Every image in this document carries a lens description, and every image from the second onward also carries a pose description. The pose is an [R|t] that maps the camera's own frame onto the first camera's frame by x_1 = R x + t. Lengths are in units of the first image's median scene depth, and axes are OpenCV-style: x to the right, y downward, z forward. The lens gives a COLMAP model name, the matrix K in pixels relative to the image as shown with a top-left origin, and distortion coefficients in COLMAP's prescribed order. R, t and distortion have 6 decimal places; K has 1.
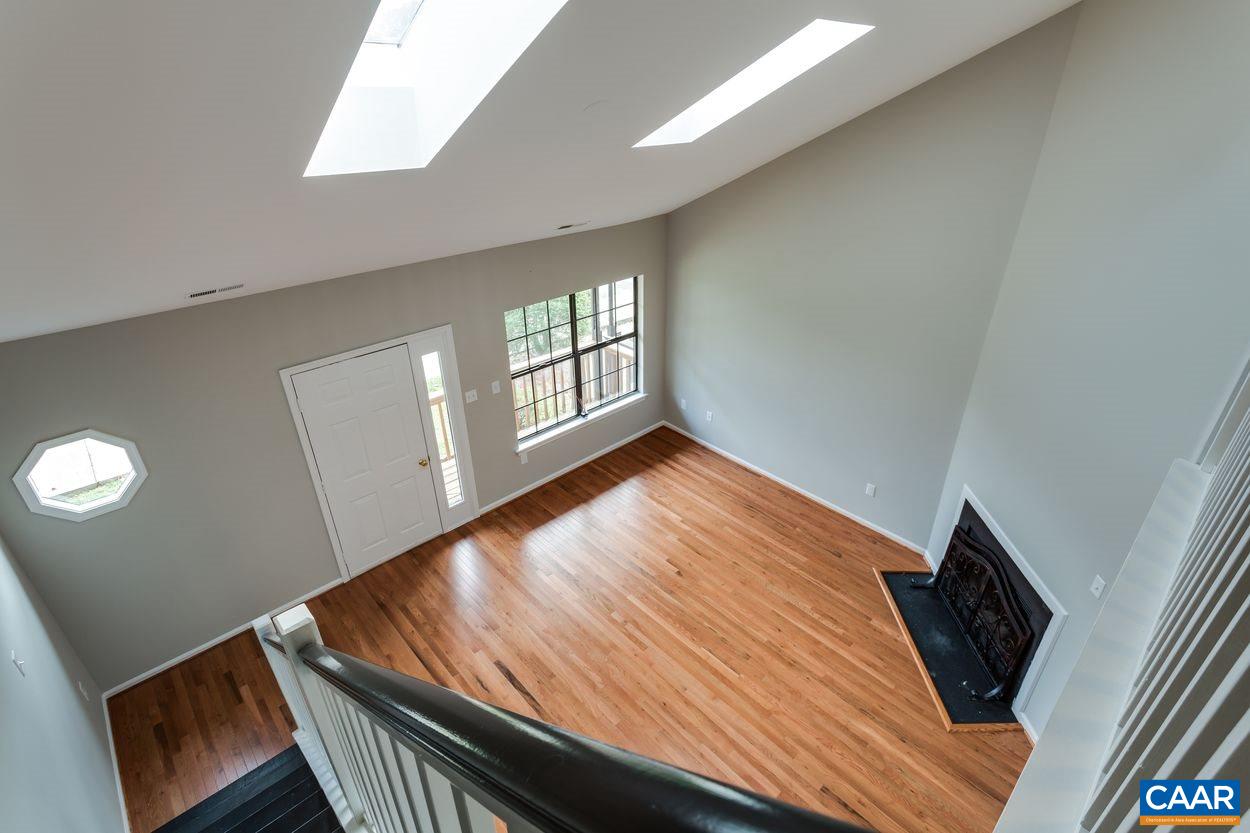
lens RADIAL K [[601.8, 0, 623.5], [0, 601.8, 401.0], [0, 0, 1]] dist [-0.002004, 0.000064]
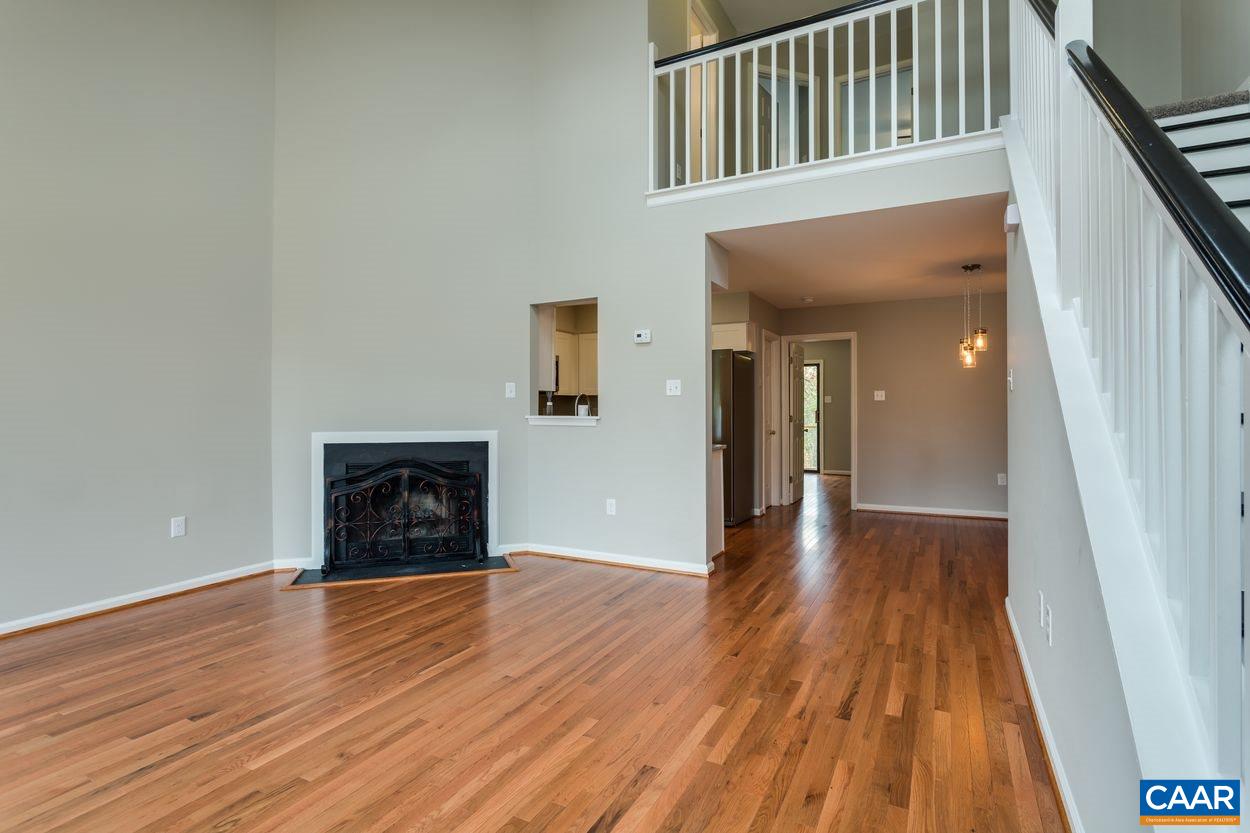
lens RADIAL K [[607.8, 0, 642.8], [0, 607.8, 410.8], [0, 0, 1]] dist [-0.016984, 0.000392]
pose [[-0.350140, 0.008416, 0.936660, -0.455423], [0.446220, 0.880705, 0.158892, 0.182552], [-0.823584, 0.473591, -0.312125, 0.834928]]
